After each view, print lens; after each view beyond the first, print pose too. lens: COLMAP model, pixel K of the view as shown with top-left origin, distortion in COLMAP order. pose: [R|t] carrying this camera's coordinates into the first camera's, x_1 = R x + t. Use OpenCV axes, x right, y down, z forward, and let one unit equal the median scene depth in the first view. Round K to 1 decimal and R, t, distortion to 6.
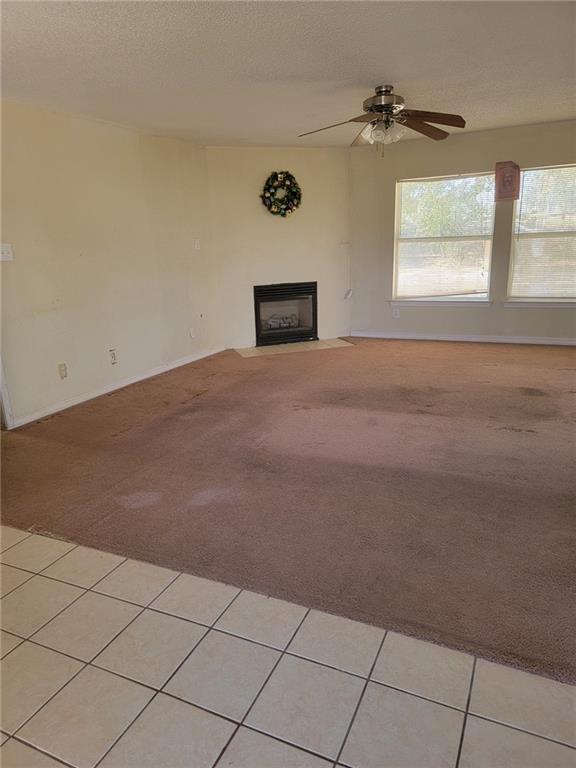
lens RADIAL K [[540.0, 0, 288.0], [0, 540.0, 384.0], [0, 0, 1]] dist [0.049562, -0.002005]
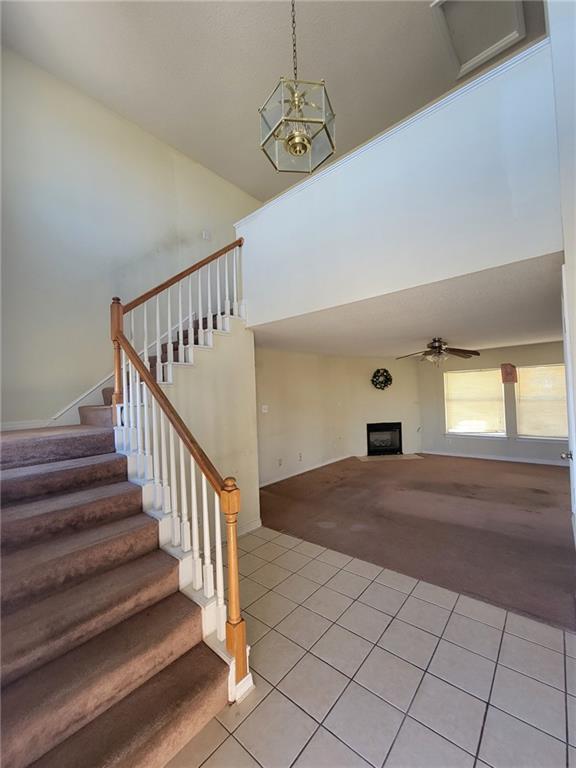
lens RADIAL K [[314.3, 0, 288.0], [0, 314.3, 384.0], [0, 0, 1]] dist [-0.001980, 0.000100]
pose [[0.964706, -0.002876, -0.263313, -0.054518], [-0.073059, 0.957762, -0.278127, 0.021626], [0.252991, 0.287548, 0.923749, -0.207548]]
